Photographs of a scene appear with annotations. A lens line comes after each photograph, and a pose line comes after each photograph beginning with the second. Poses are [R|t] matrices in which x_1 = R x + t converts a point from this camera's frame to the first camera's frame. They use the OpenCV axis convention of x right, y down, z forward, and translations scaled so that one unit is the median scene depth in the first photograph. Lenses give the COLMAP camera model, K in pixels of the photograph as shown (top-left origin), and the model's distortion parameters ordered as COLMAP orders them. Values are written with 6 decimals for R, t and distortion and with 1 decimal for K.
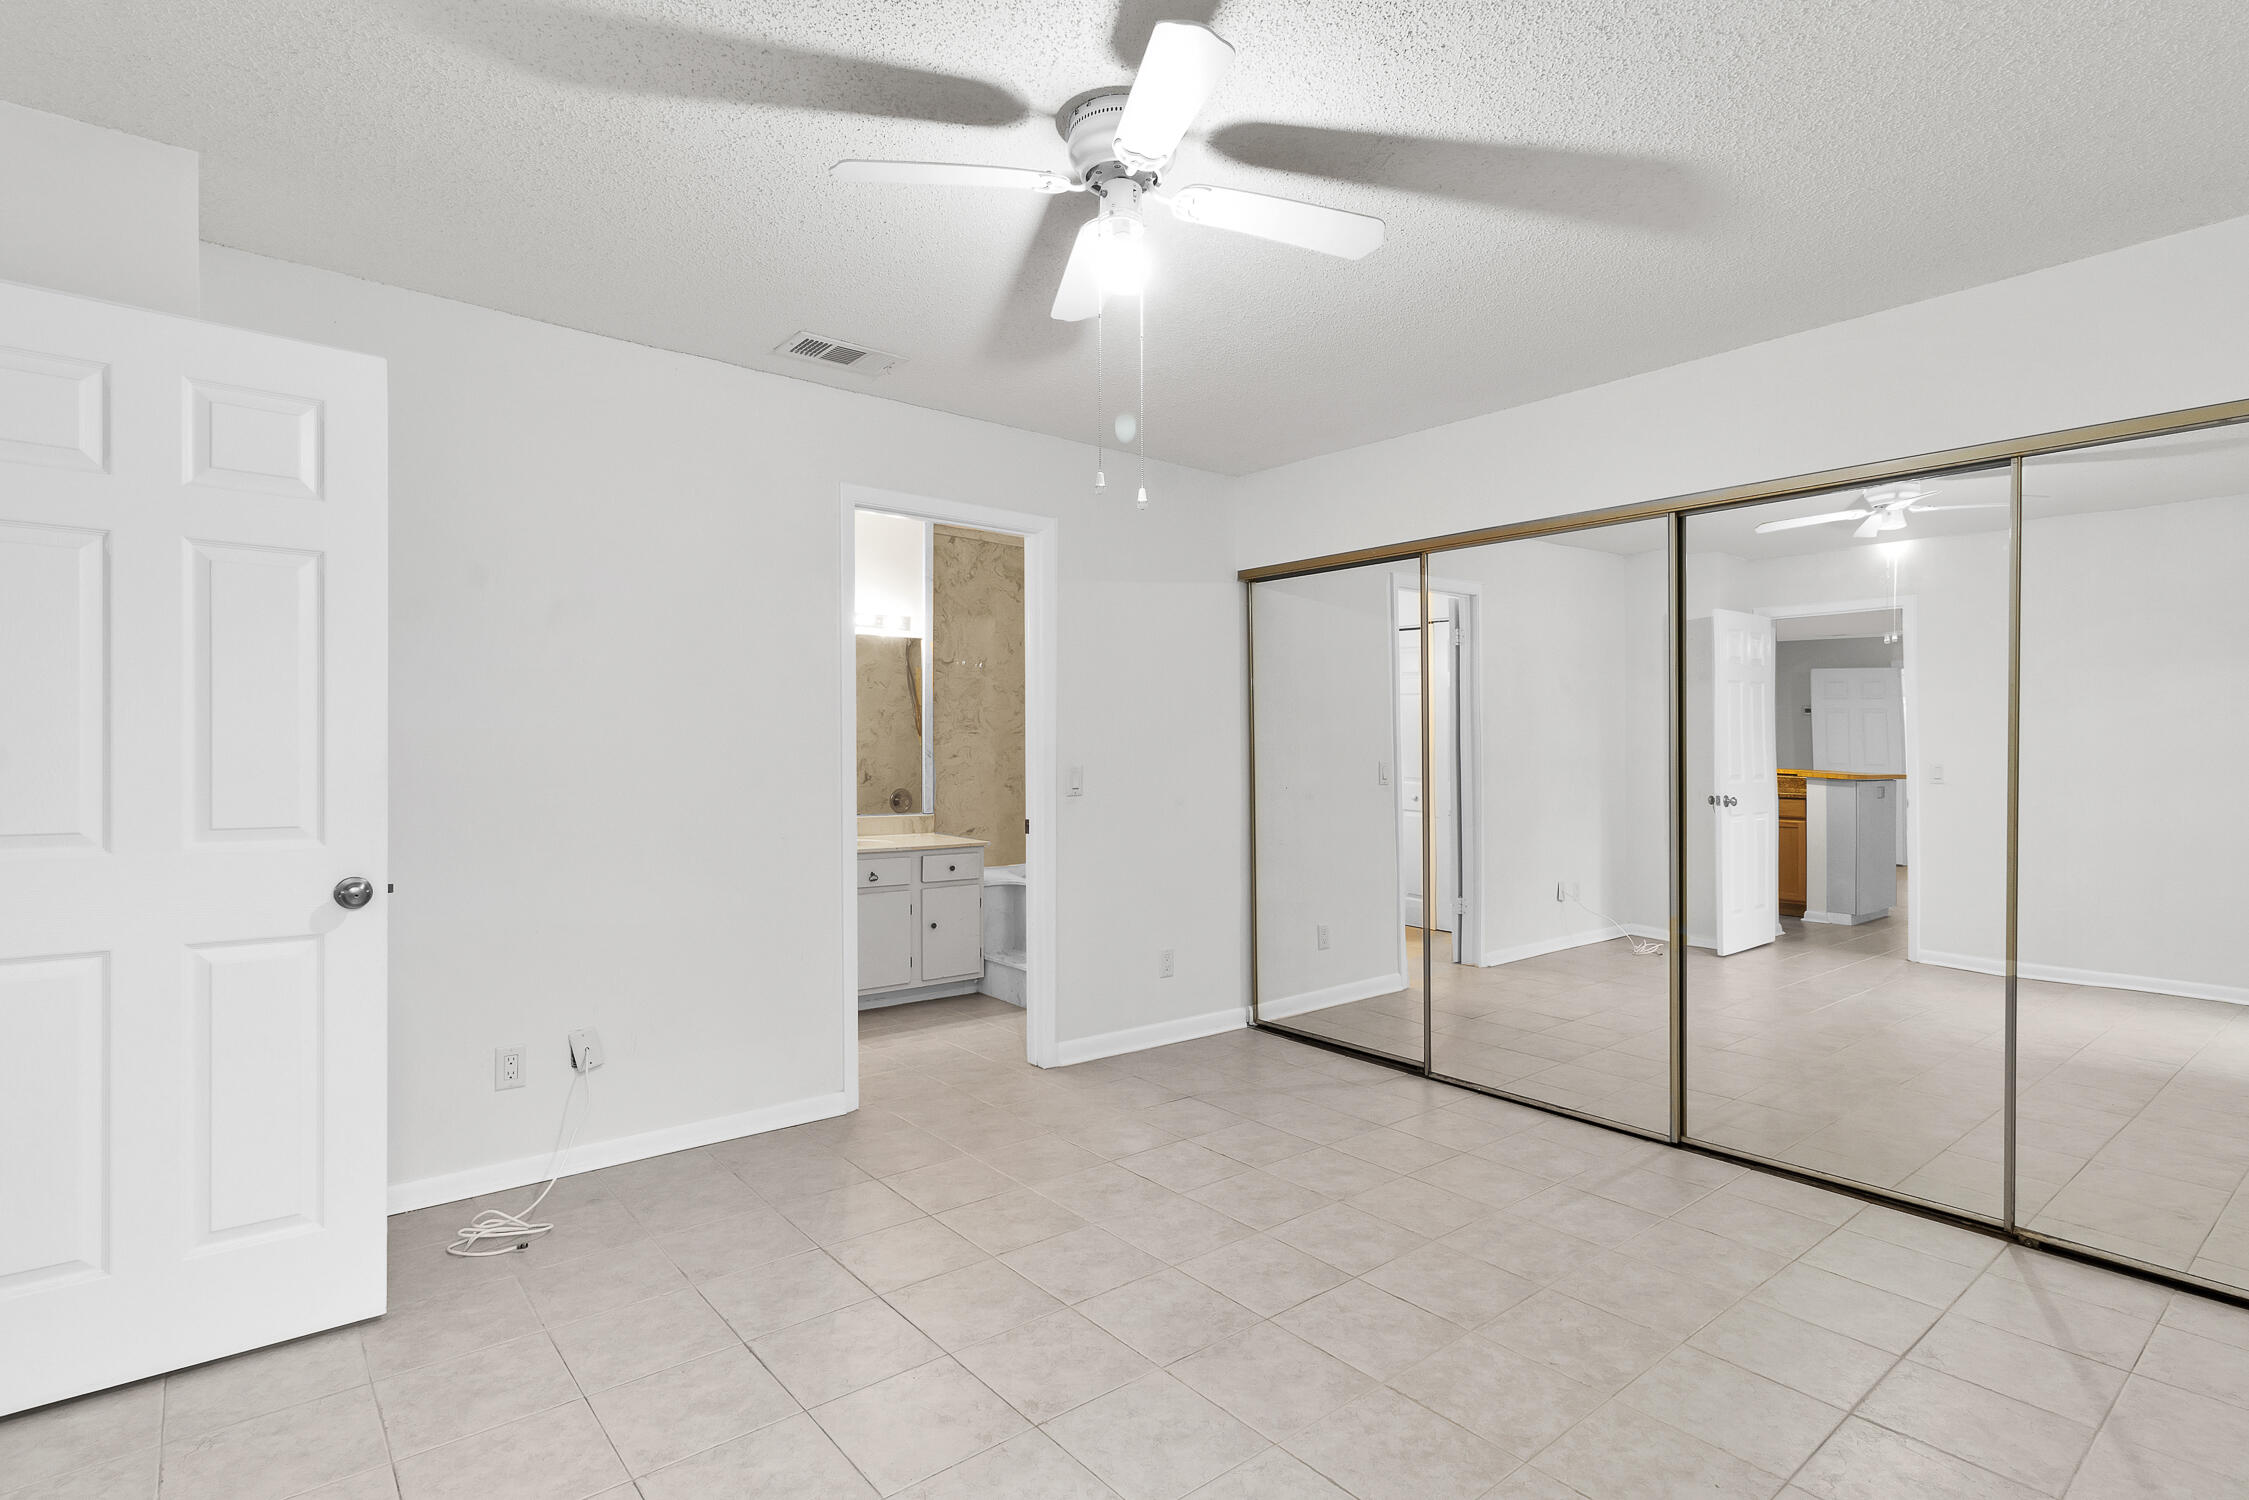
lens RADIAL K [[1141.0, 0, 1124.5], [0, 1141.0, 750.0], [0, 0, 1]] dist [0.002435, 0.000276]
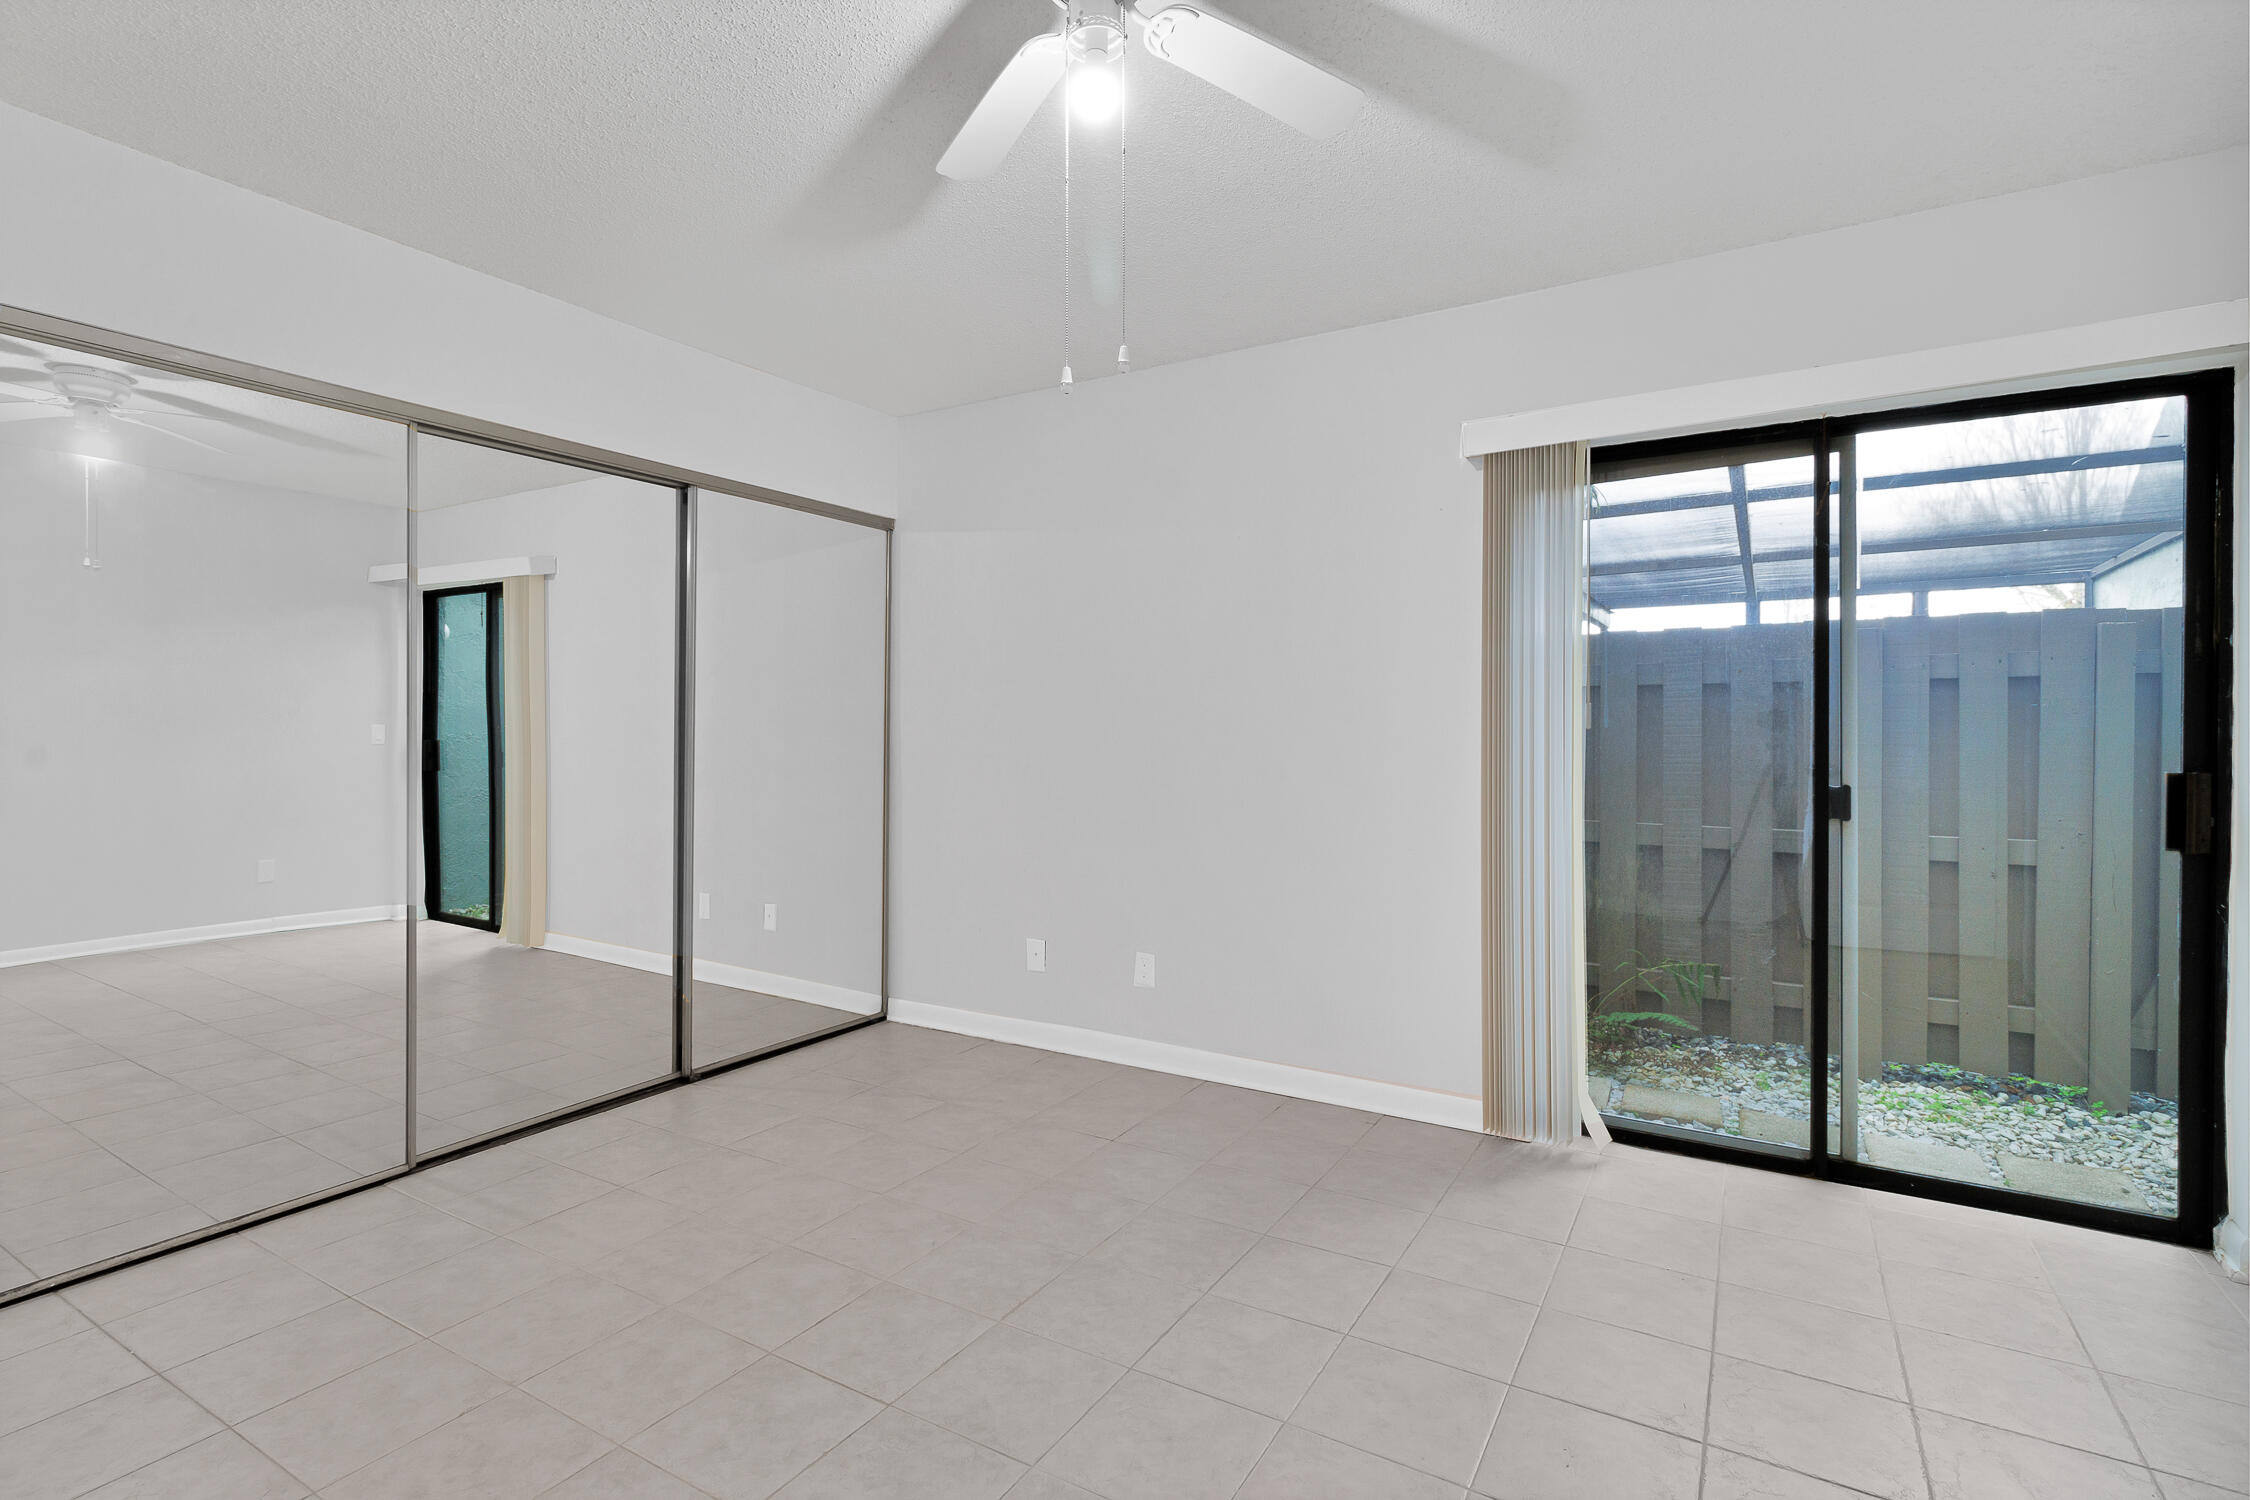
lens RADIAL K [[1037.5, 0, 1125.0], [0, 1037.5, 750.0], [0, 0, 1]] dist [-0.000289, -0.000097]
pose [[-0.318790, -0.027601, 0.947423, -0.662612], [-0.001603, 0.999590, 0.028582, 0.006283], [-0.947824, 0.007593, -0.318704, 1.141012]]
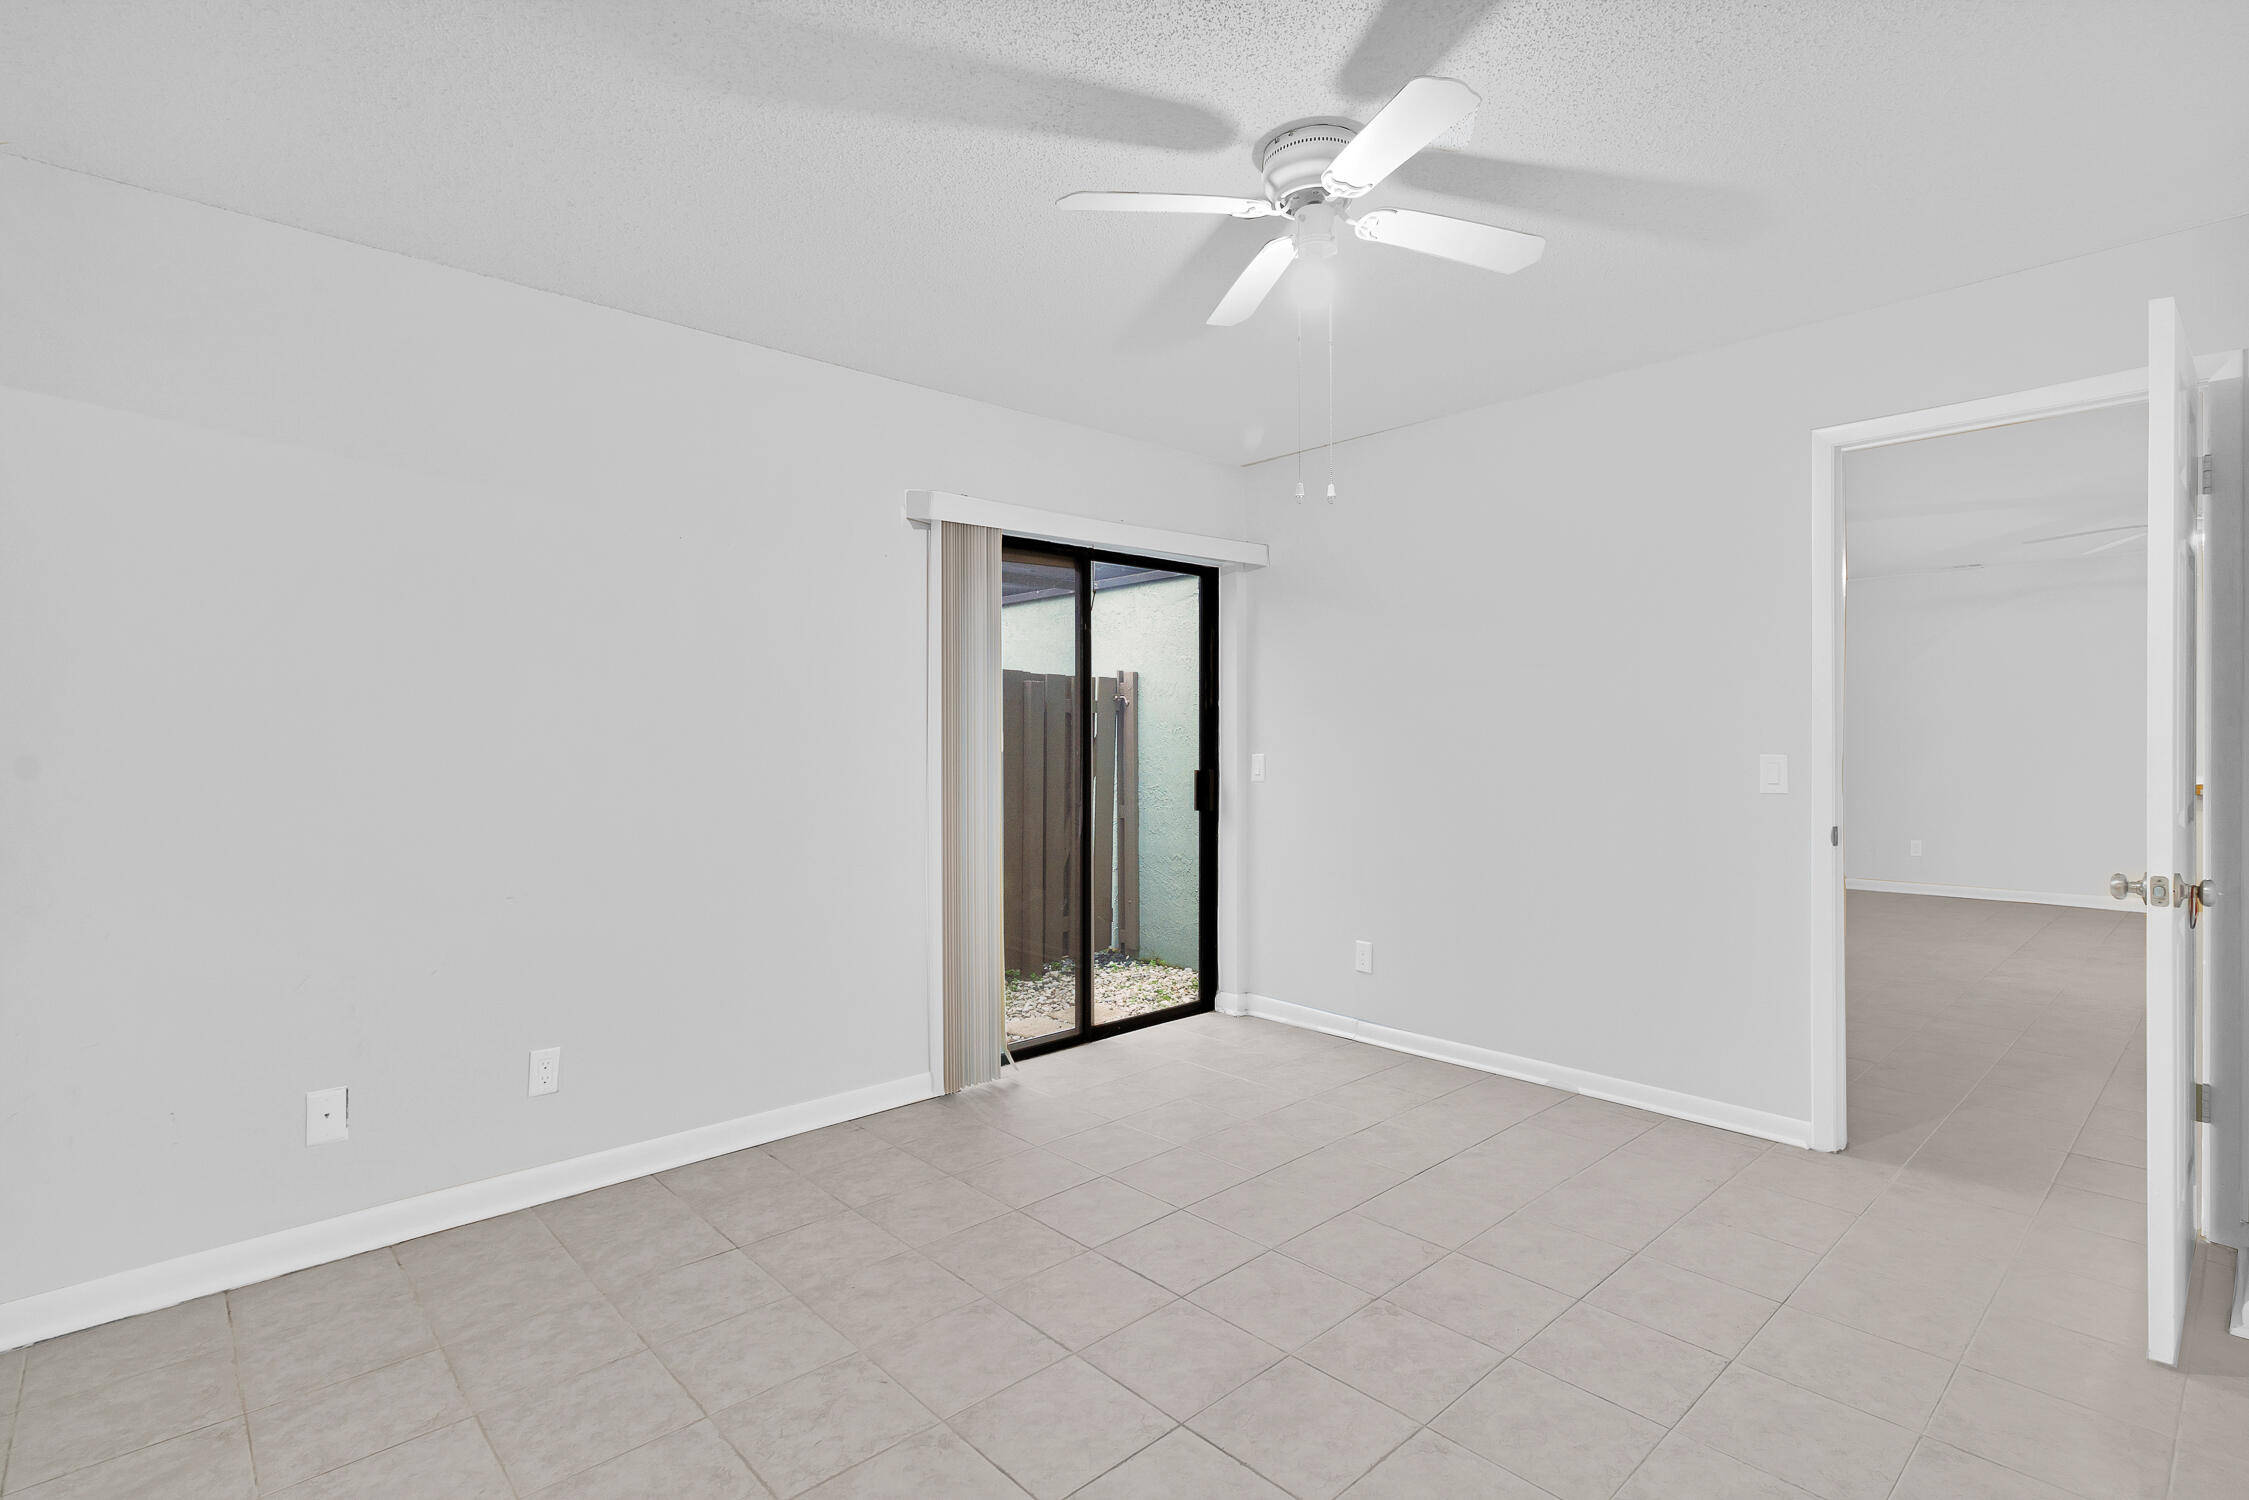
lens RADIAL K [[1074.7, 0, 1126.3], [0, 1074.7, 733.9], [0, 0, 1]] dist [0.002019, 0.000515]
pose [[-0.999199, -0.001453, -0.039989, 0.208529], [-0.001129, 0.999966, -0.008136, 0.004982], [0.039999, -0.008084, -0.999167, 1.893423]]
